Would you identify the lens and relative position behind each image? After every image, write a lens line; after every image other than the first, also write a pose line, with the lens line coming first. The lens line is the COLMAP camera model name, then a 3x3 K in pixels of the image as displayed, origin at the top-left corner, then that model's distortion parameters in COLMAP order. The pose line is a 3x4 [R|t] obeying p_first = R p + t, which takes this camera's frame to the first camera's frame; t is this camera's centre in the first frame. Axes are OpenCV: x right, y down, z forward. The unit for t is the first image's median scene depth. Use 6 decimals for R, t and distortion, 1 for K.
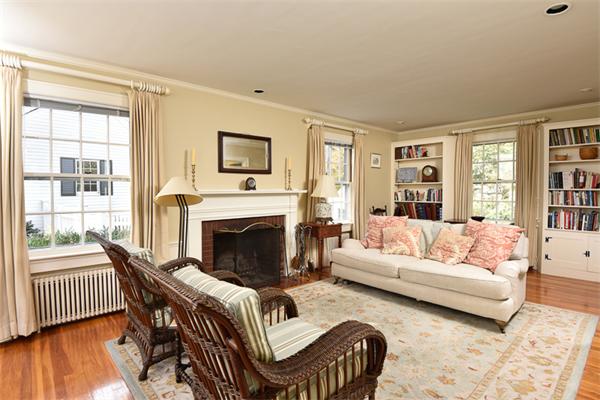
lens RADIAL K [[333.2, 0, 300.0], [0, 333.2, 200.0], [0, 0, 1]] dist [0.002131, -0.032762]
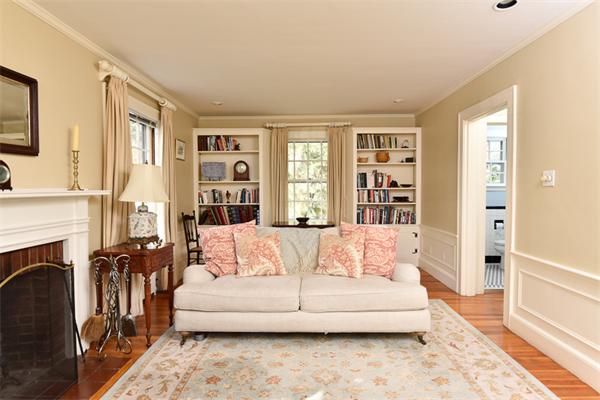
lens RADIAL K [[333.2, 0, 300.0], [0, 333.2, 200.0], [0, 0, 1]] dist [0.002131, -0.032762]
pose [[0.663090, -0.025476, 0.748106, -0.186782], [0.027116, 0.999582, 0.010005, -0.010602], [-0.748049, 0.013652, 0.663504, 0.405500]]
